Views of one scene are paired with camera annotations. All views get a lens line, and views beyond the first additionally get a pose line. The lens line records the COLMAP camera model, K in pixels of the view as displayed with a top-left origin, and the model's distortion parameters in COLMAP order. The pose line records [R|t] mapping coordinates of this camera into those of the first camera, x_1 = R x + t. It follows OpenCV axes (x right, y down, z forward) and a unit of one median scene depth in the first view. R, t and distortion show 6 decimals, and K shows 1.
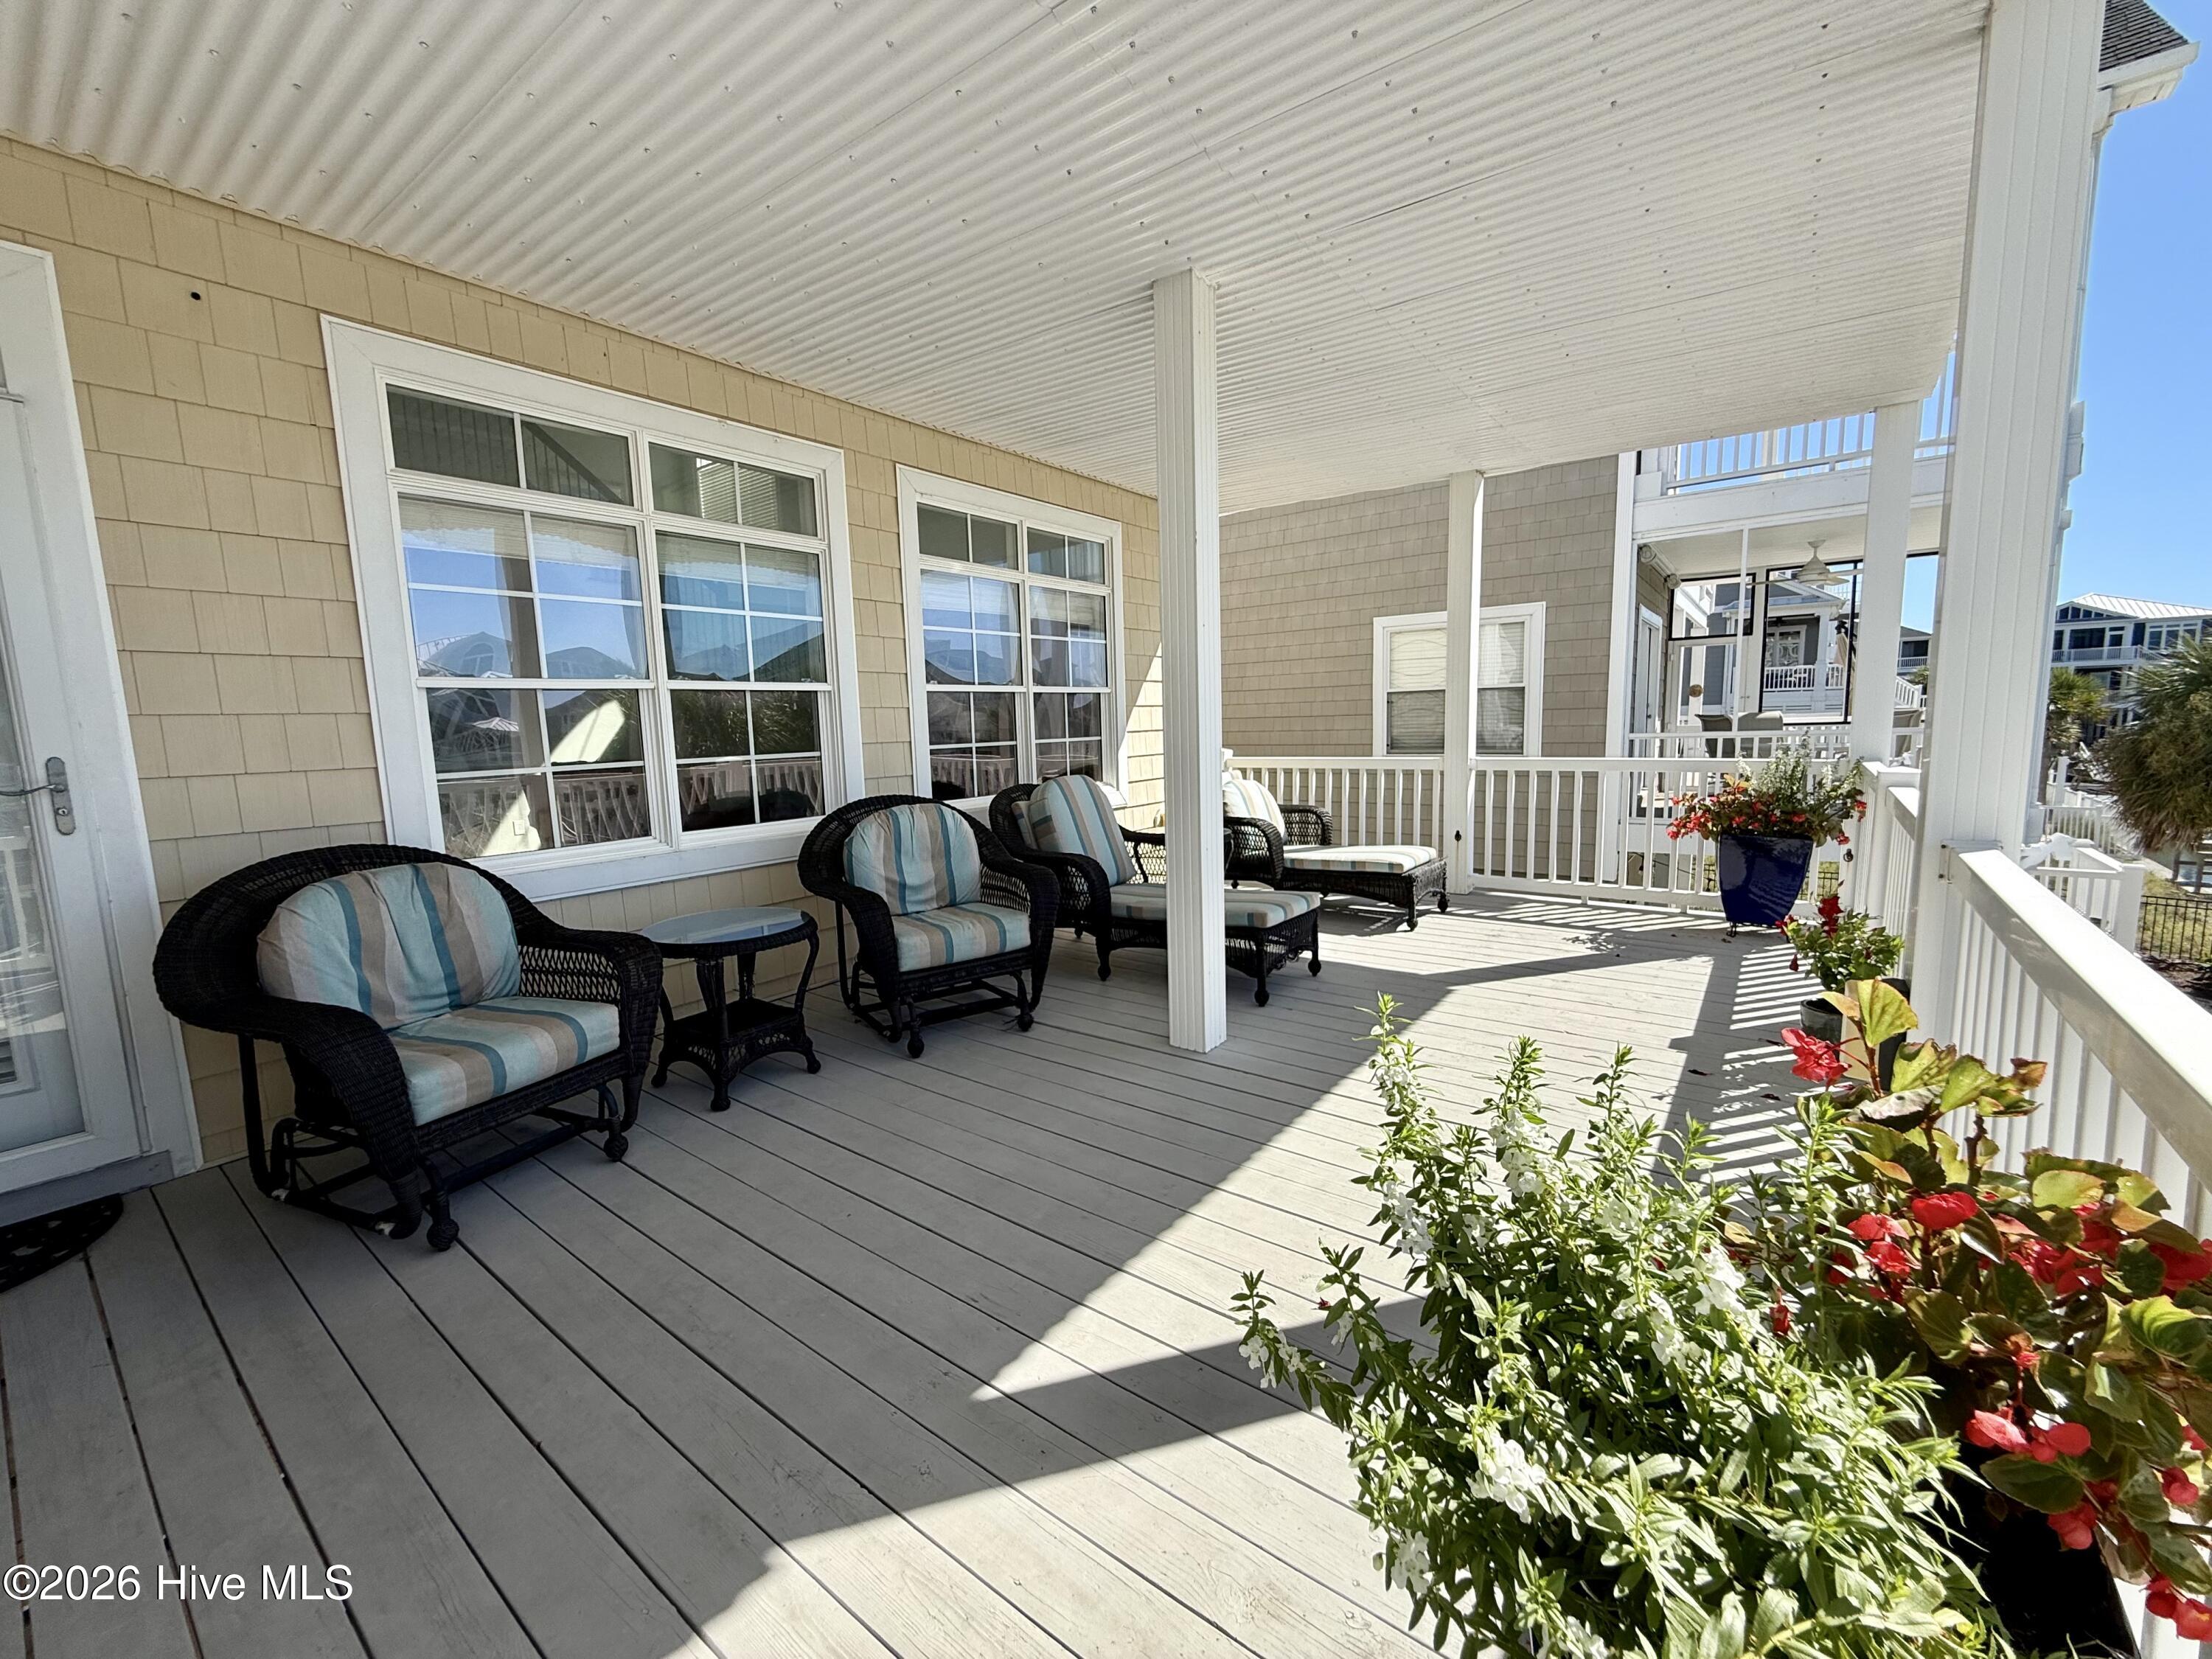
lens RADIAL K [[886.1, 0, 1102.5], [0, 886.1, 825.2], [0, 0, 1]] dist [0.000335, 0.000260]
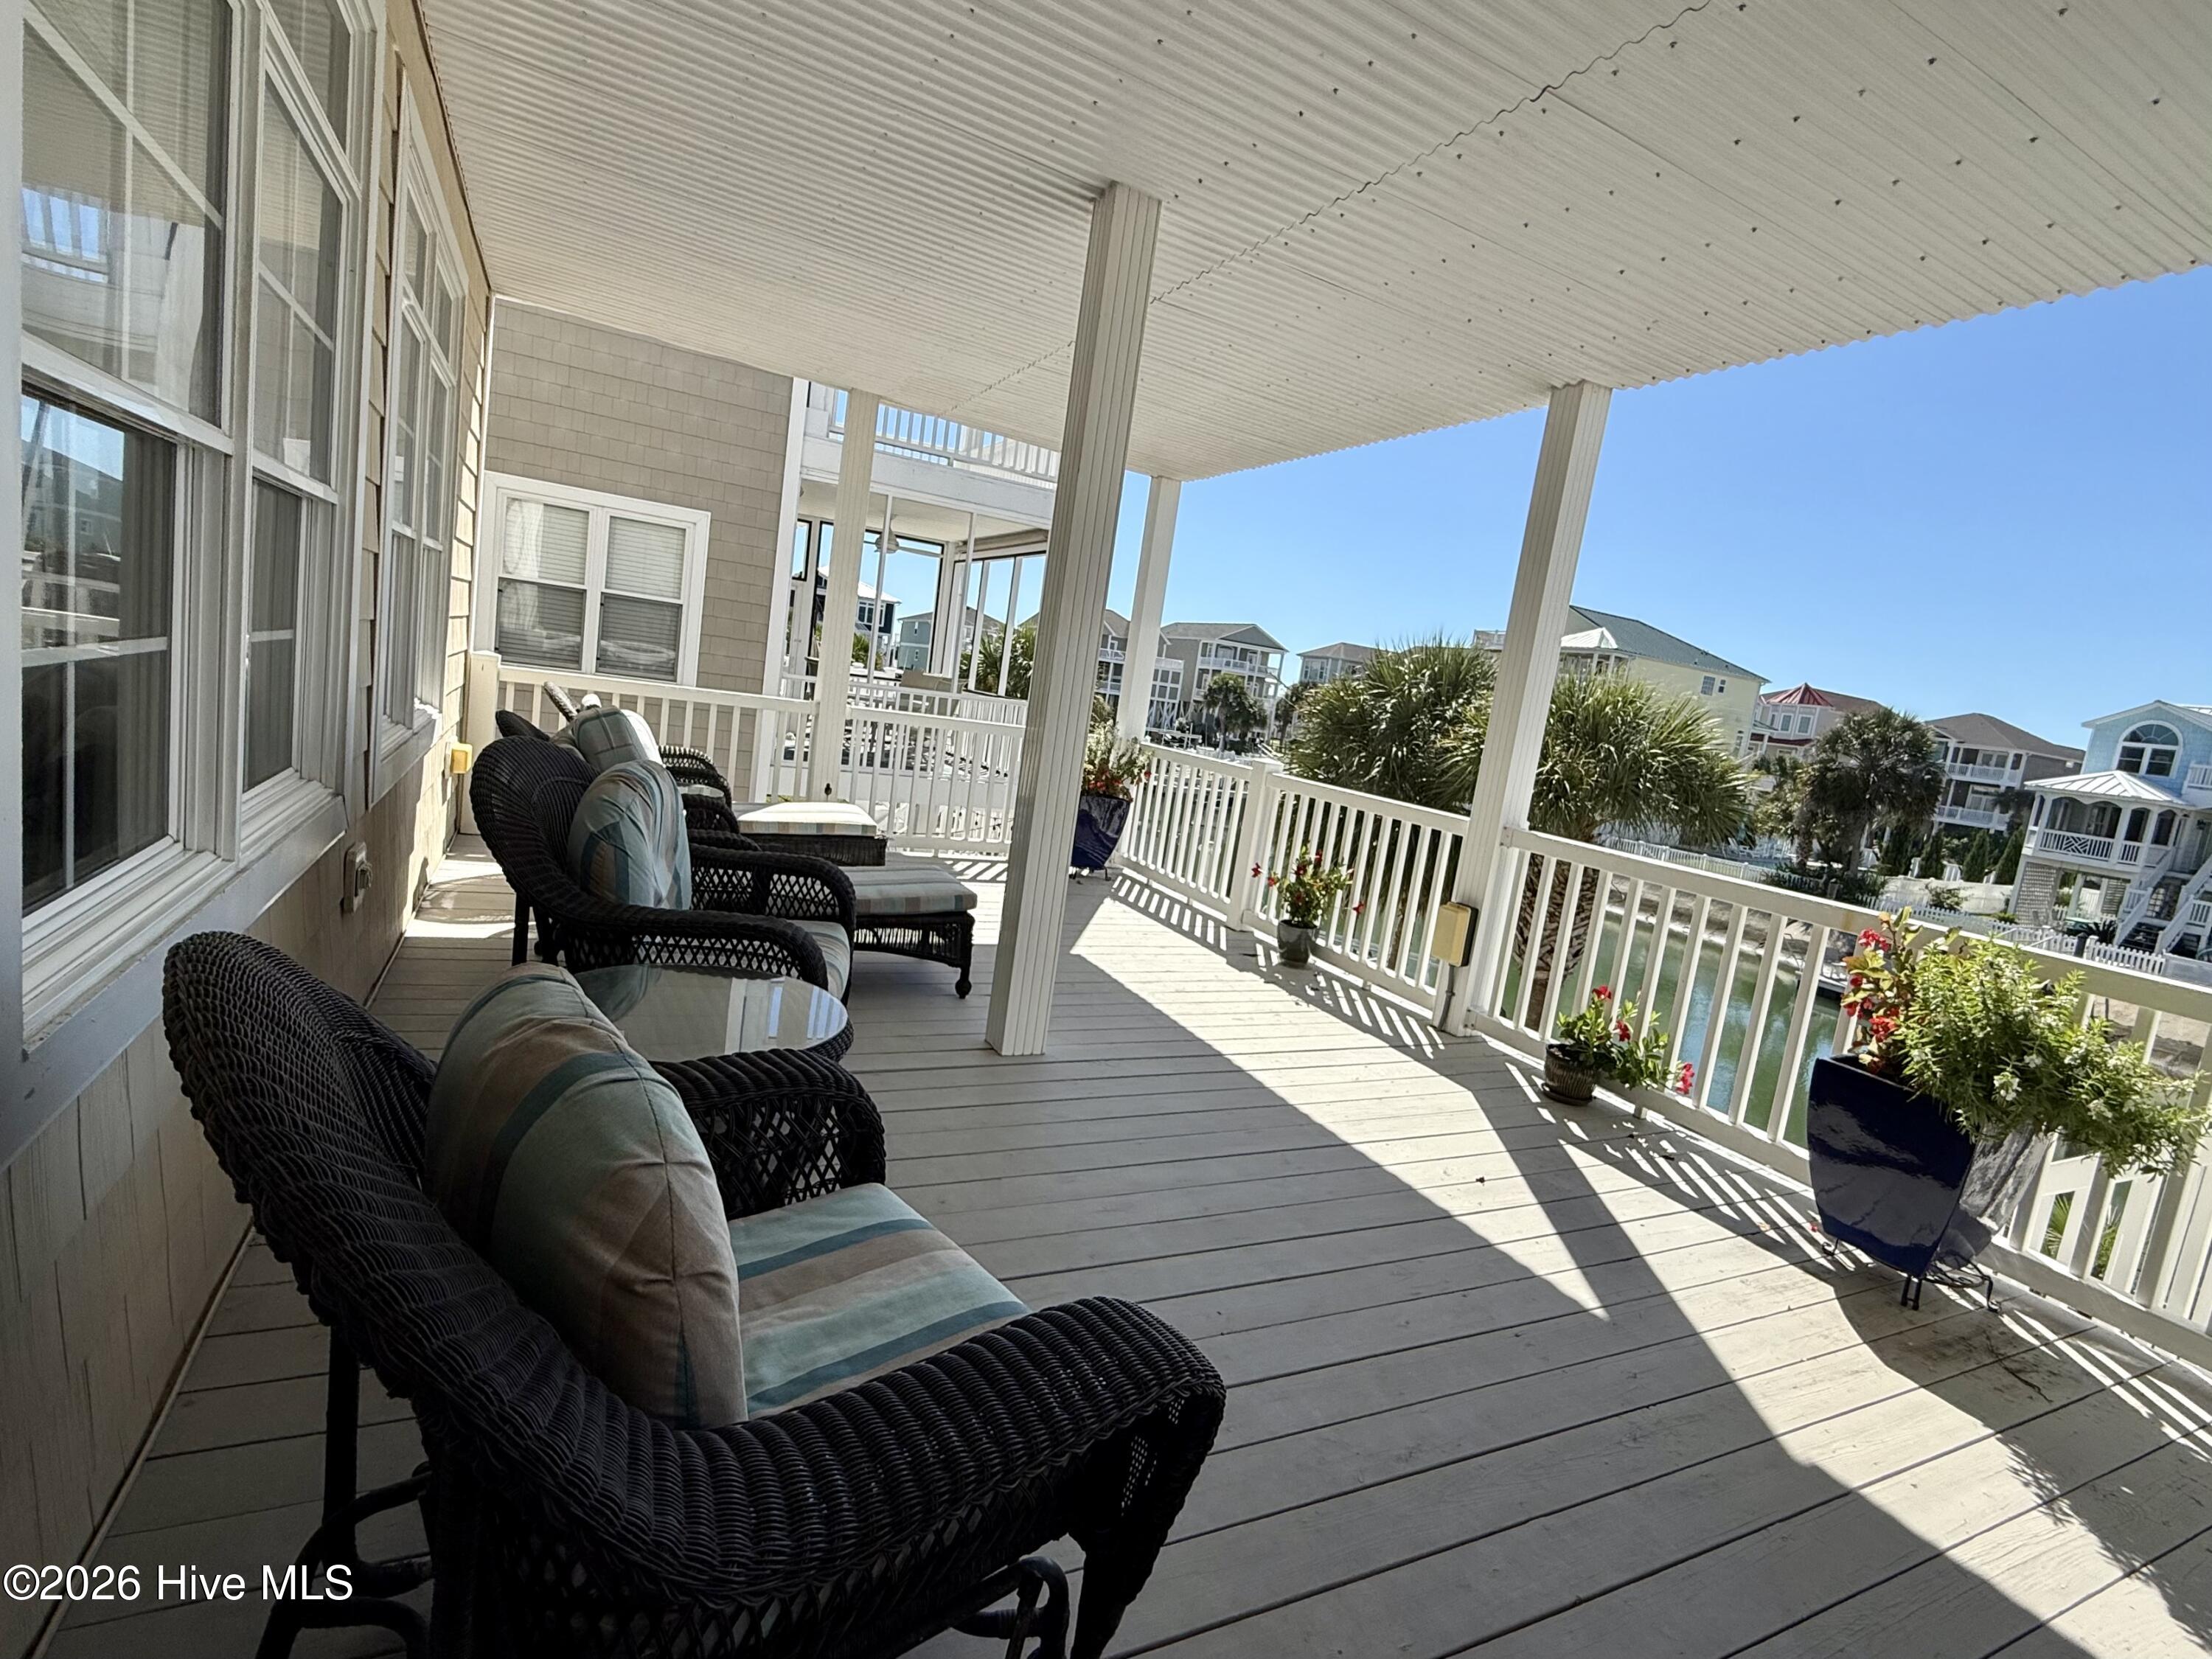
lens RADIAL K [[1072.6, 0, 1074.0], [0, 1072.6, 816.6], [0, 0, 1]] dist [0.015777, -0.000172]
pose [[0.455563, -0.020587, 0.889966, -0.652491], [-0.044924, 0.997927, 0.046080, -0.030658], [-0.889069, -0.060974, 0.453693, 0.369280]]
